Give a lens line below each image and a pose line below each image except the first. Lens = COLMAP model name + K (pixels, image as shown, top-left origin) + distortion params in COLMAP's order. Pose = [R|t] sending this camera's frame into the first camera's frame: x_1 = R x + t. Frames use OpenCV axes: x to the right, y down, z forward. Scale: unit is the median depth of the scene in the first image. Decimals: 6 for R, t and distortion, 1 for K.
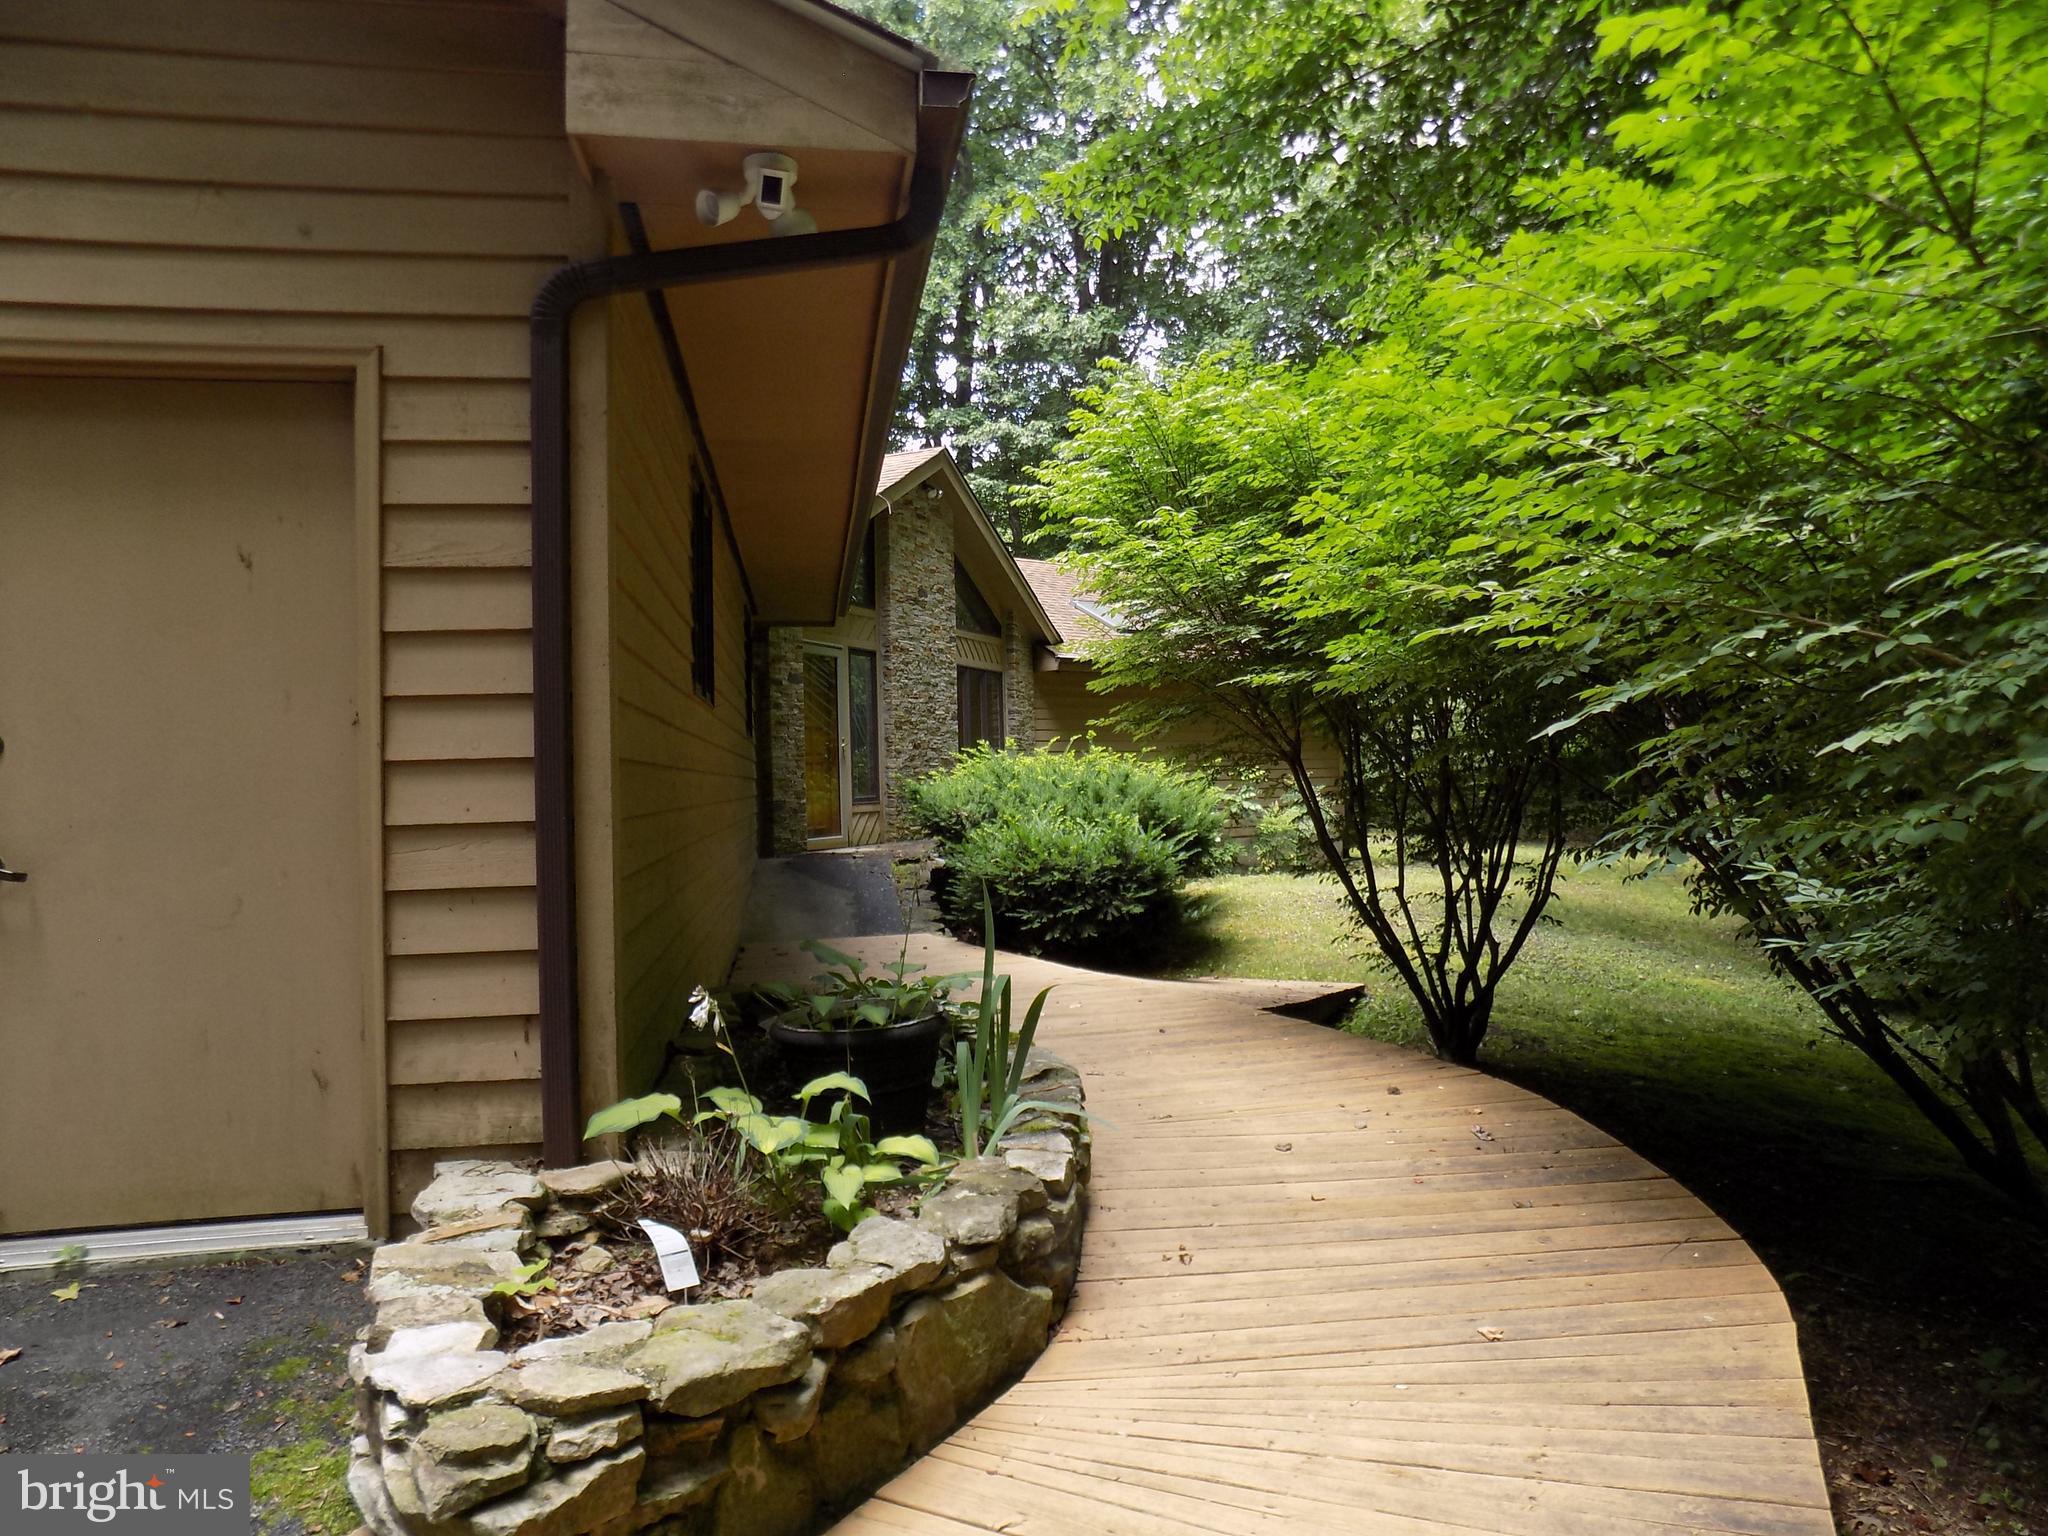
lens RADIAL K [[1371.4, 0, 1023.3], [0, 1371.4, 767.2], [0, 0, 1]] dist [-0.005883, 0.011875]
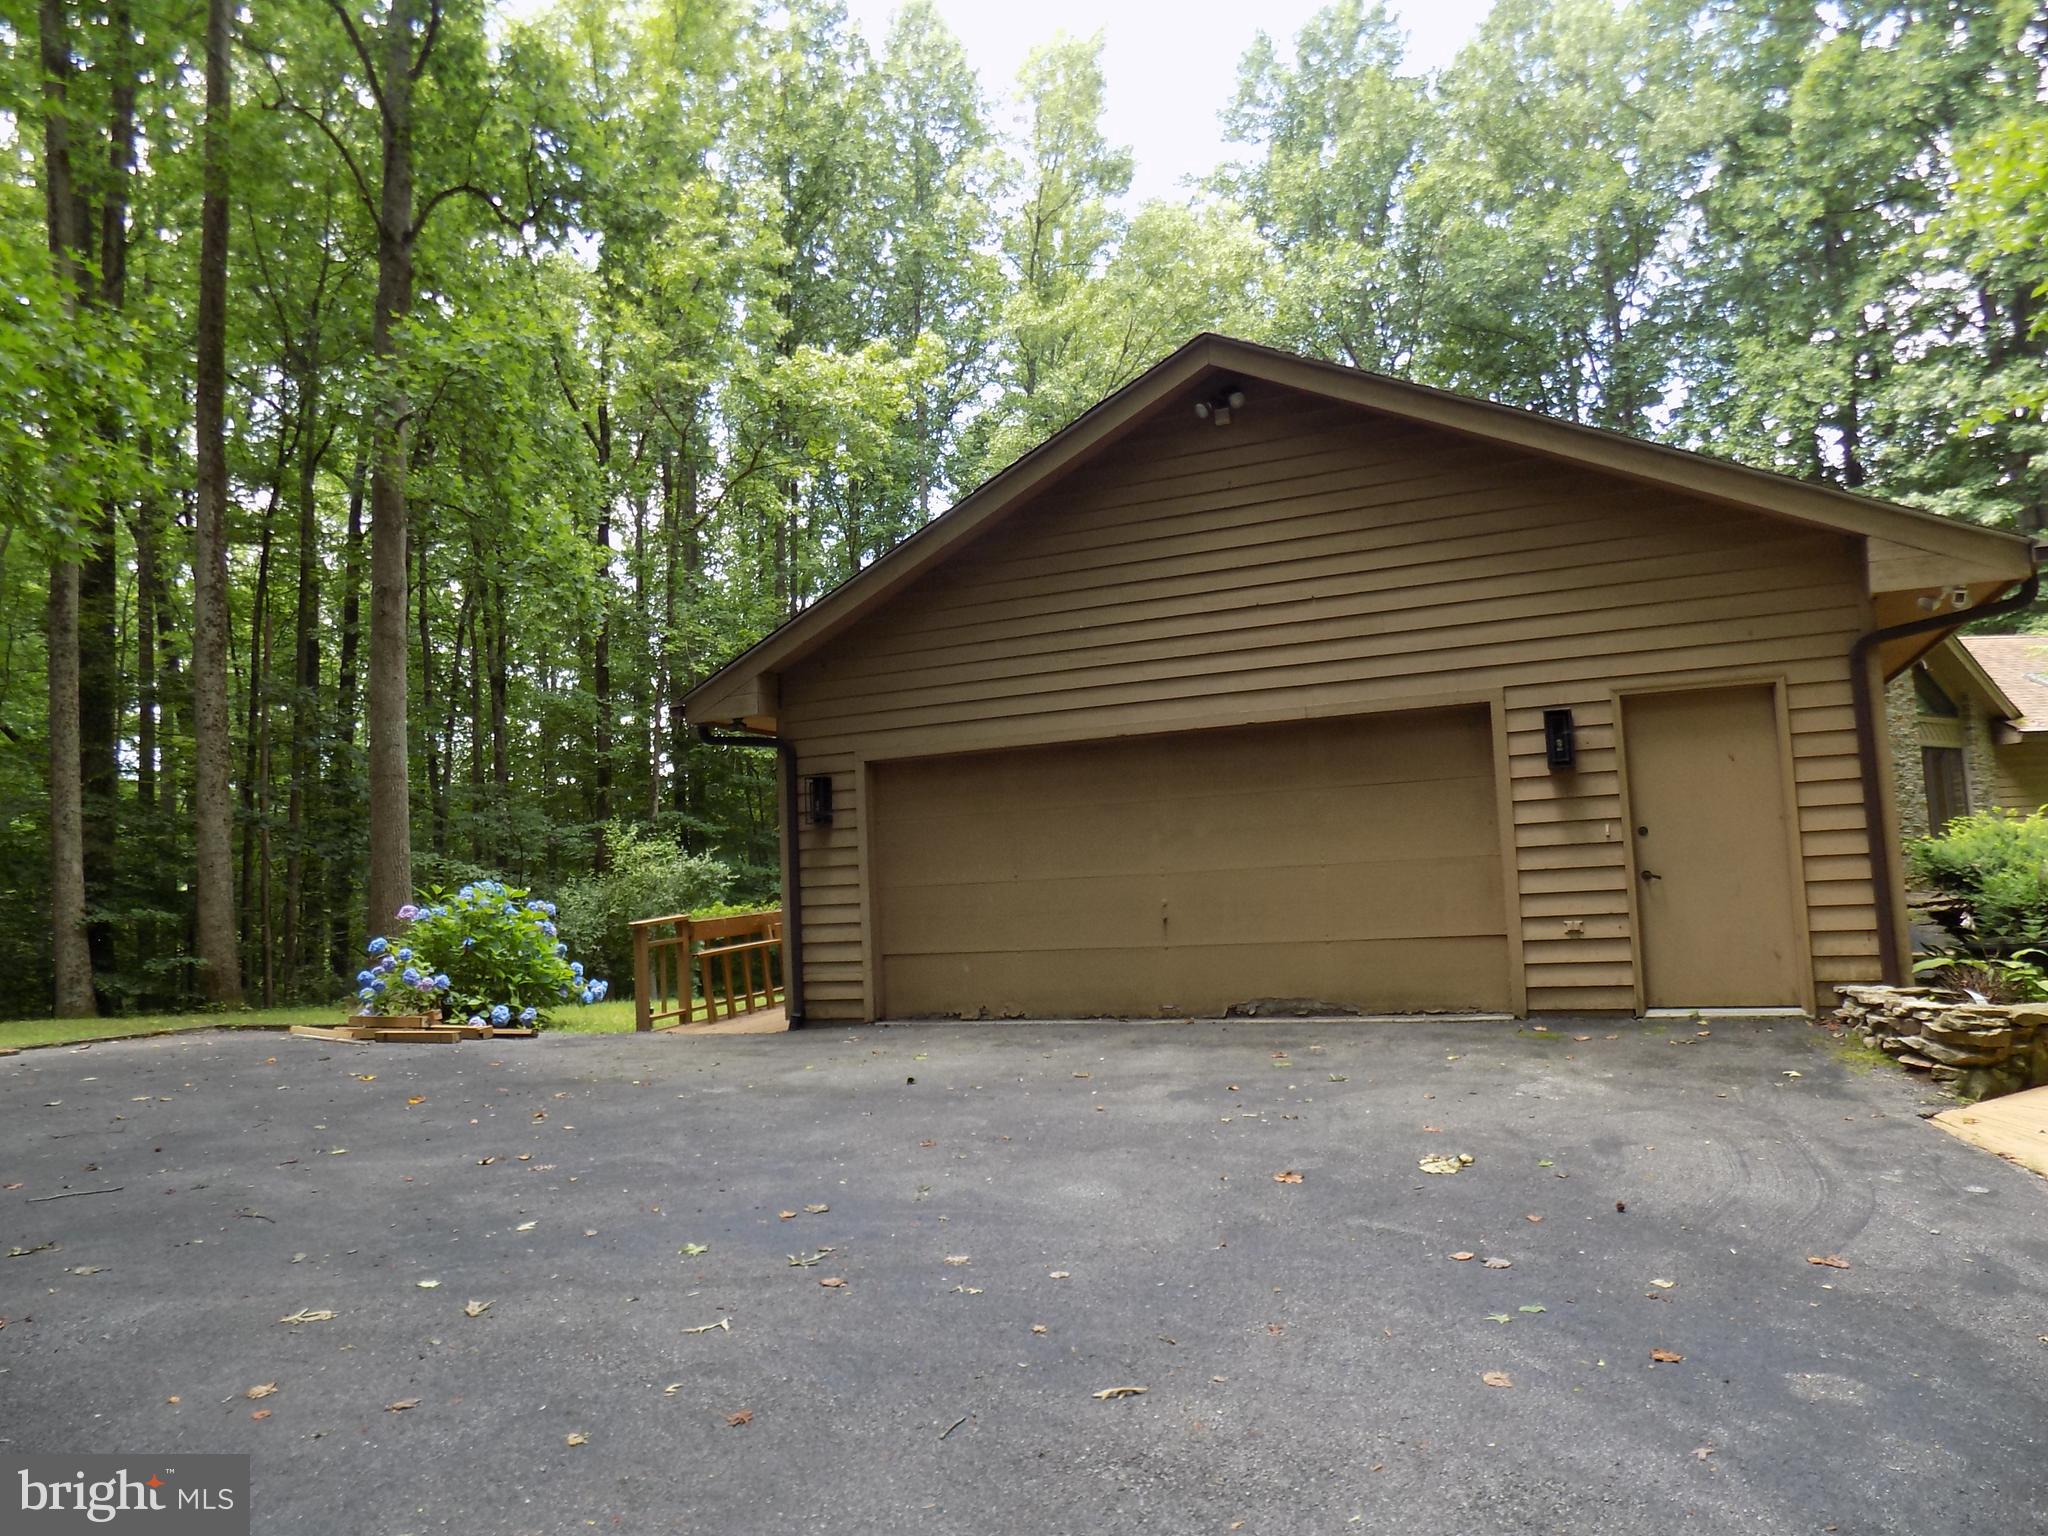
lens RADIAL K [[1371.4, 0, 1020.1], [0, 1371.4, 767.4], [0, 0, 1]] dist [-0.005883, 0.011875]
pose [[0.838083, -0.061466, -0.542068, -0.094518], [0.028913, 0.997241, -0.068376, 0.003031], [0.544775, 0.041632, 0.837548, -0.657151]]
